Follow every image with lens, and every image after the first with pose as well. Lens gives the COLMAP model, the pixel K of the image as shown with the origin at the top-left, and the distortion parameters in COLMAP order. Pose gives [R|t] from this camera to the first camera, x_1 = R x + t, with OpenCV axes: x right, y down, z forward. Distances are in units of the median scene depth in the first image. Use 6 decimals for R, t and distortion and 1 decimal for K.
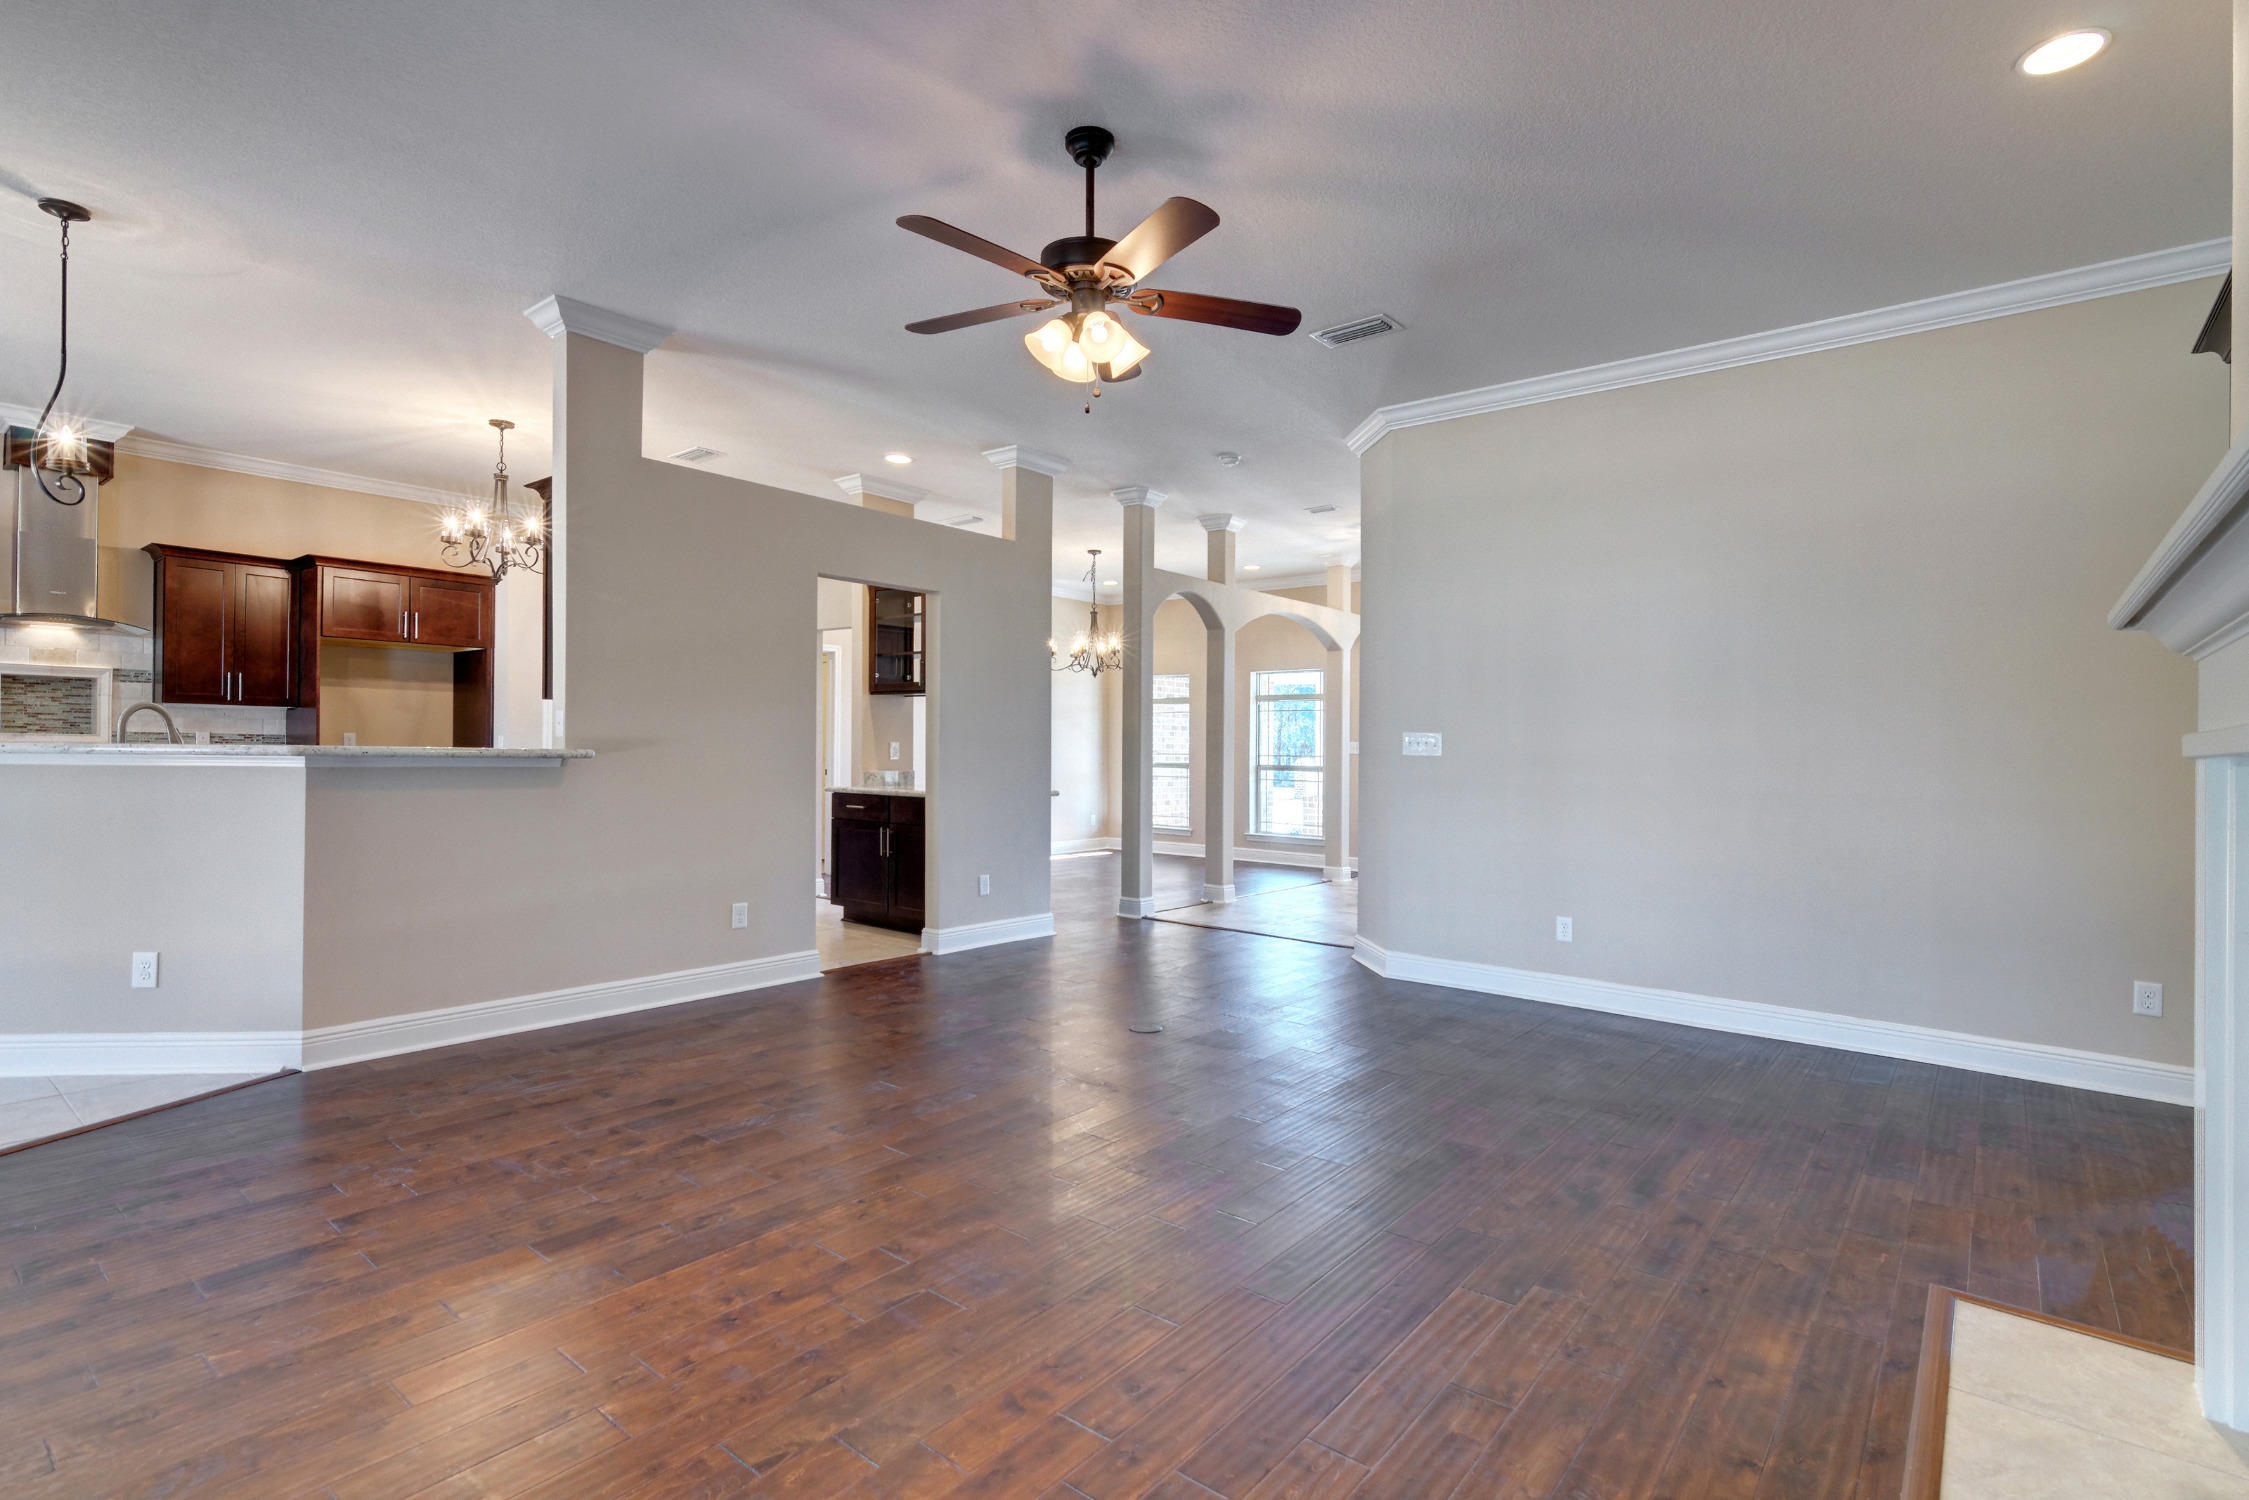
lens RADIAL K [[1086.6, 0, 1130.9], [0, 1086.6, 743.6], [0, 0, 1]] dist [0.000262, 0.000059]
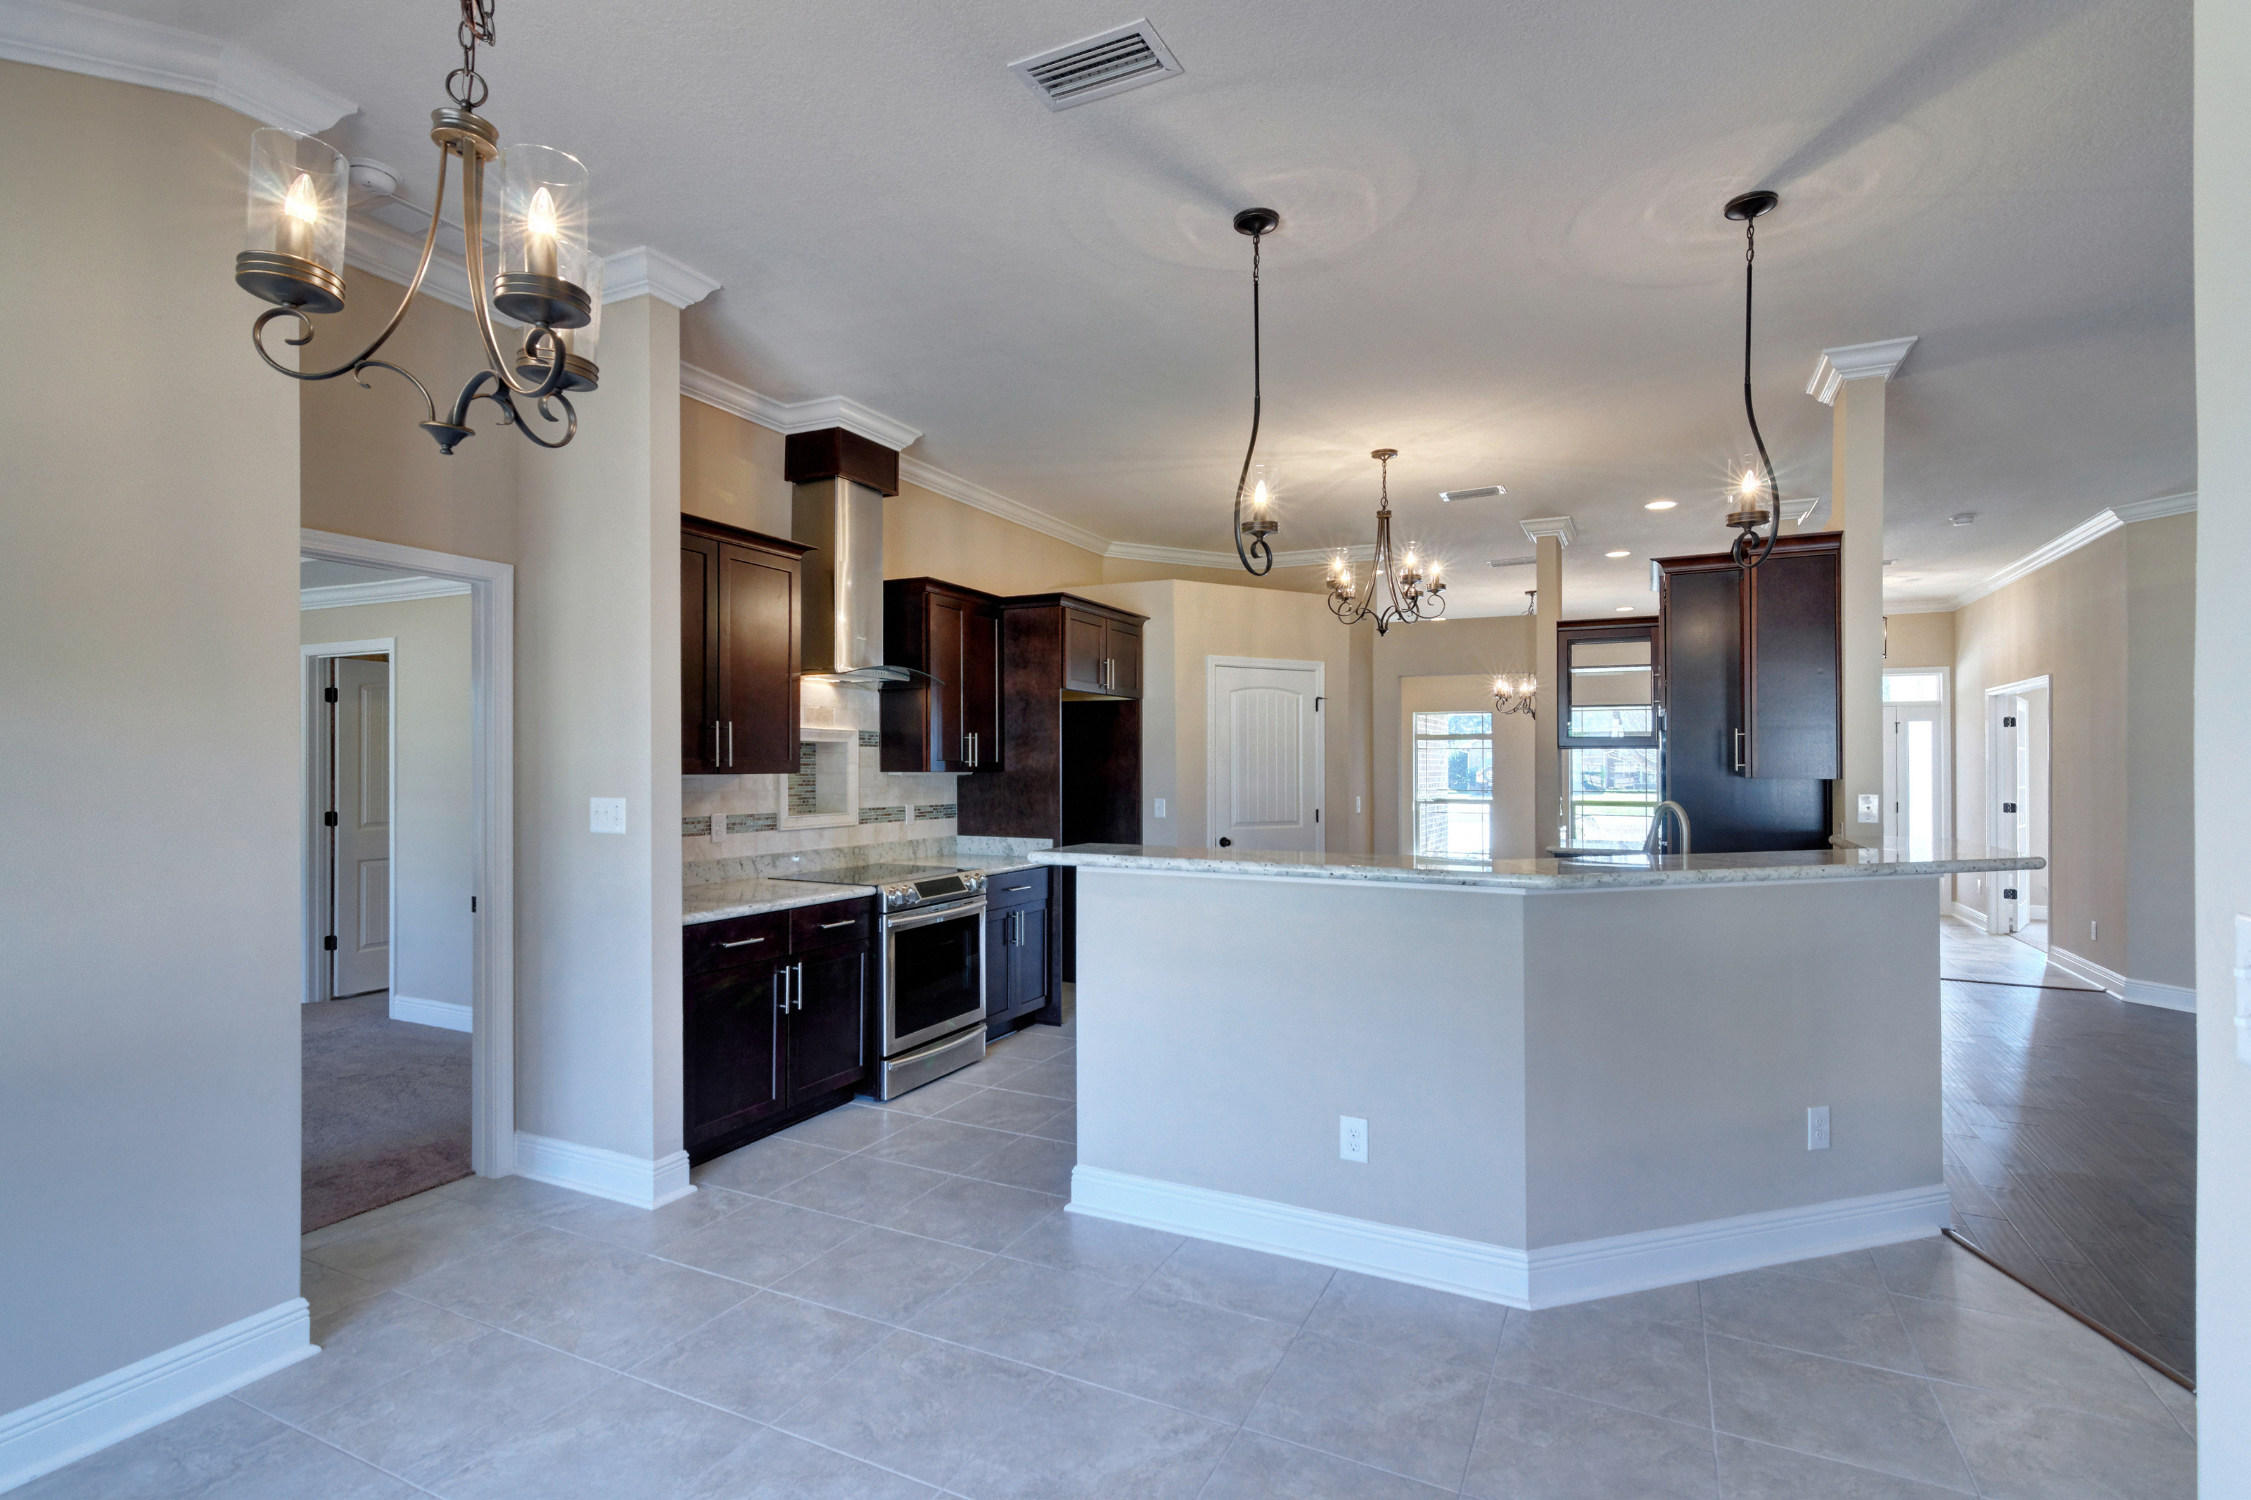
lens RADIAL K [[1087.6, 0, 1131.9], [0, 1087.6, 743.6], [0, 0, 1]] dist [0.000262, 0.000059]
pose [[0.977182, -0.009710, 0.212184, -0.931922], [0.012981, 0.999817, -0.014026, -0.046671], [-0.212009, 0.016460, 0.977129, 0.175135]]
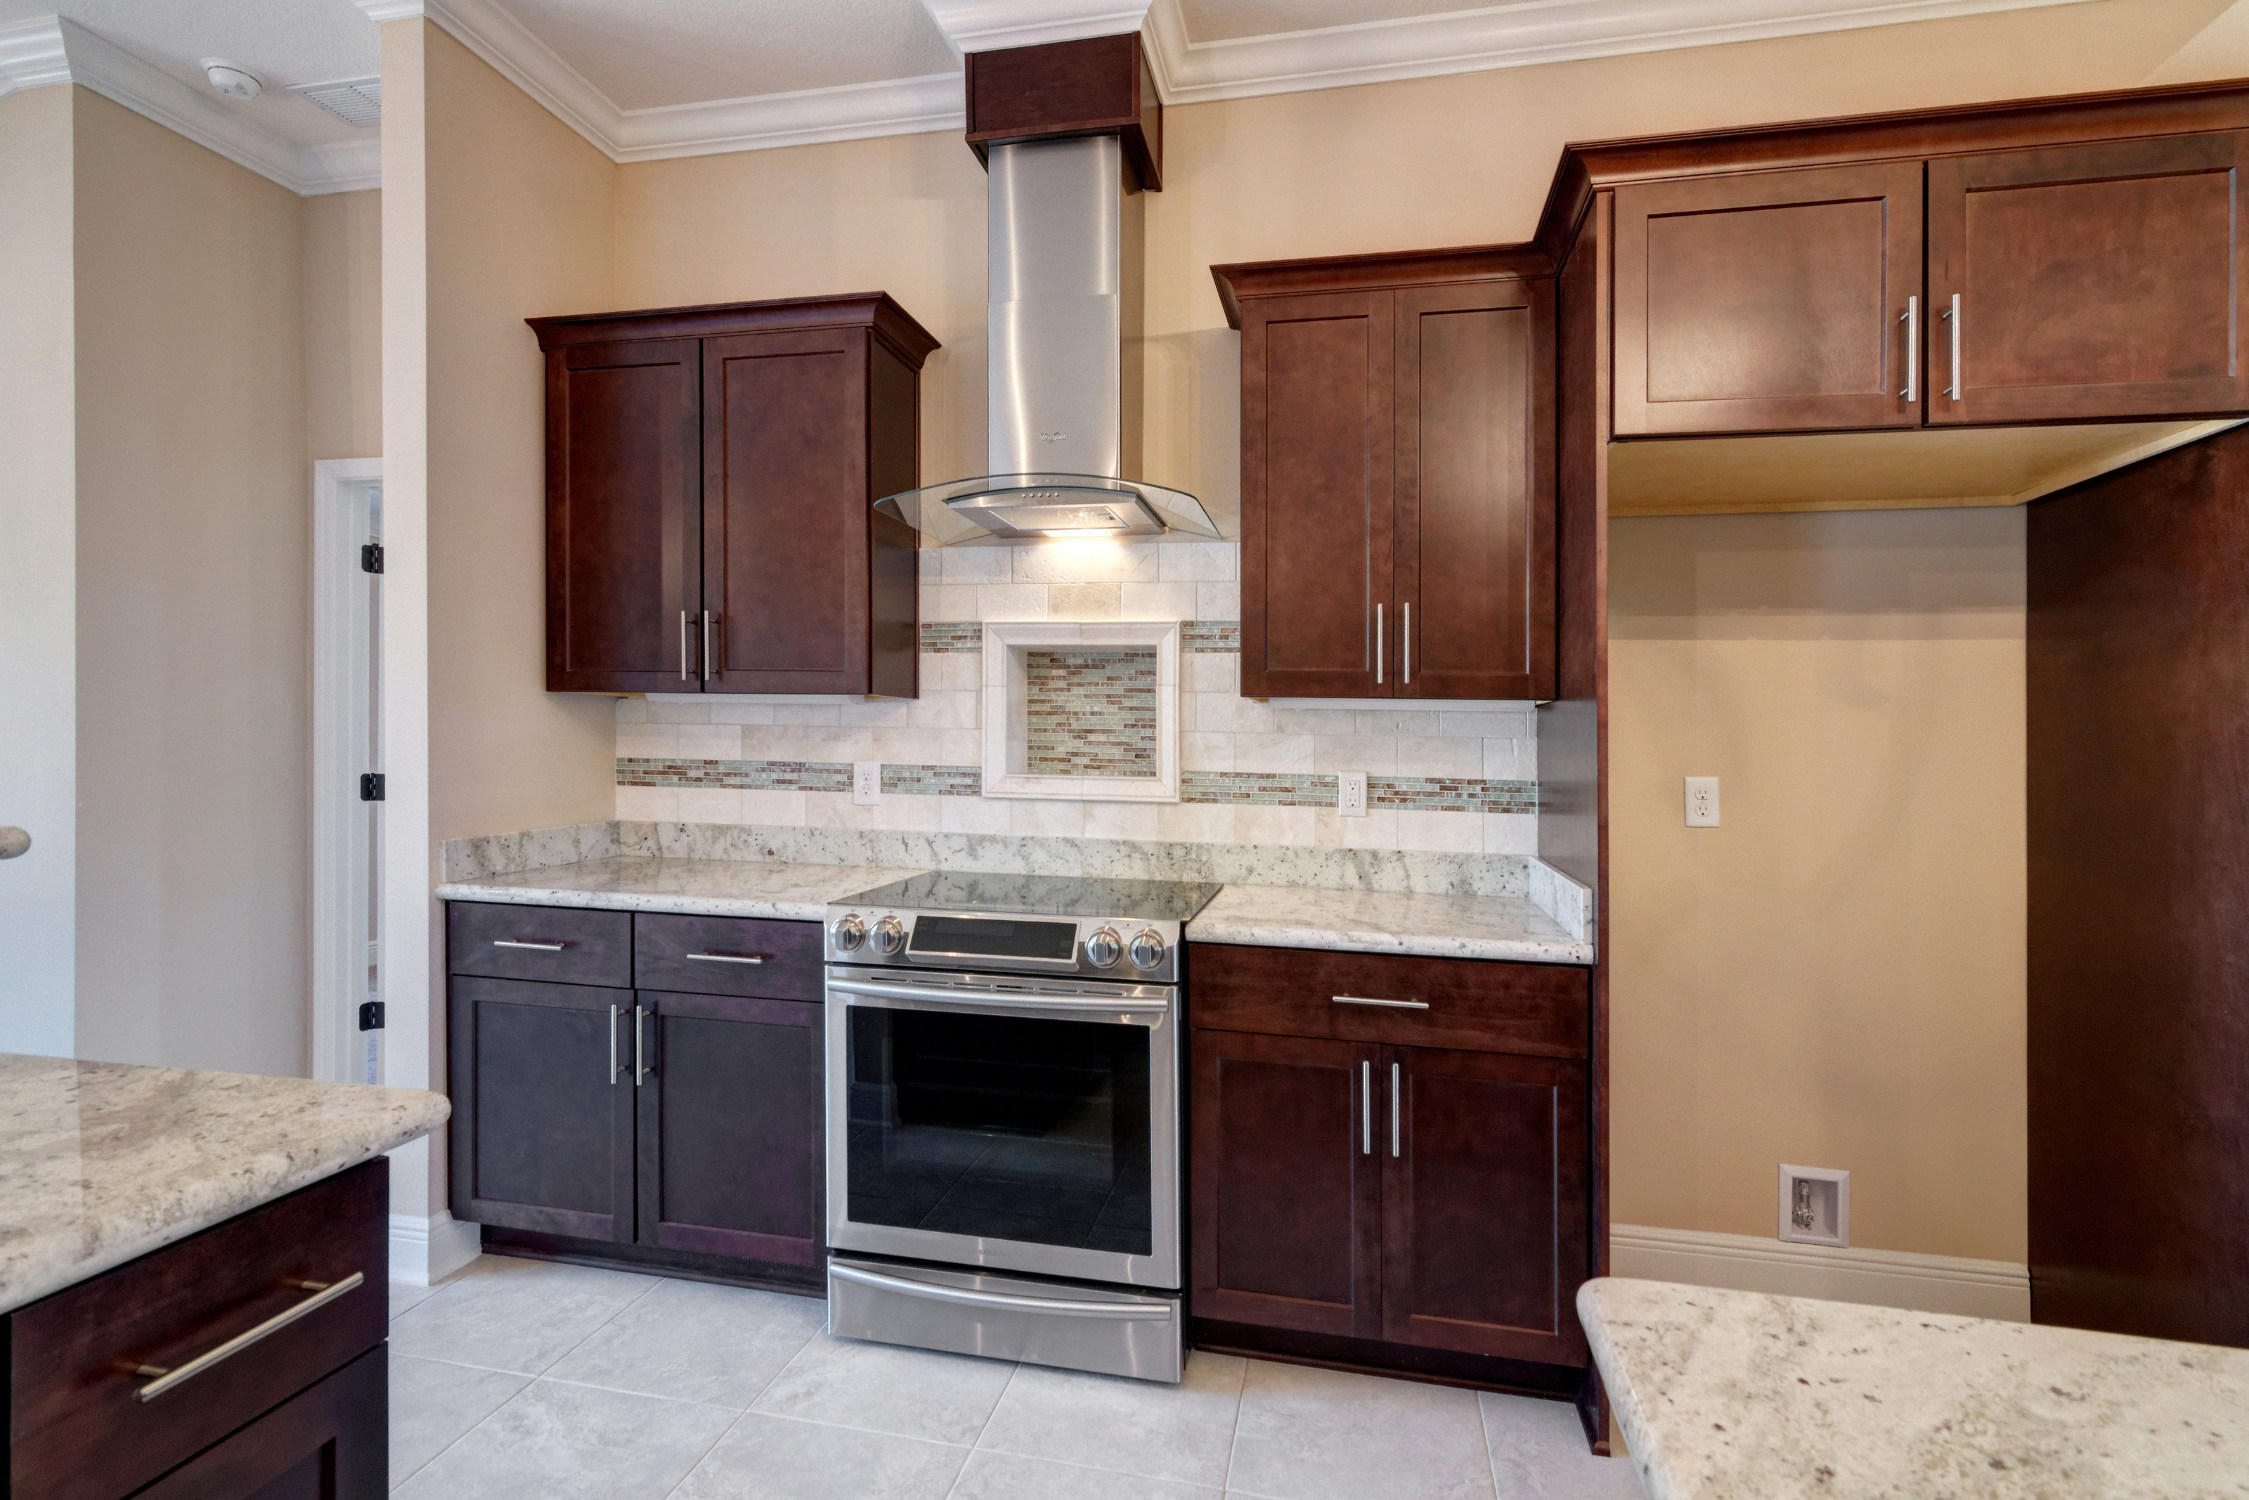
lens RADIAL K [[1129.5, 0, 1128.7], [0, 1129.5, 723.6], [0, 0, 1]] dist [0.000979, 0.000472]
pose [[0.446118, -0.014718, -0.894853, -0.570601], [-0.008387, 0.999752, -0.020625, -0.021182], [0.894935, 0.016706, 0.445884, 0.807773]]
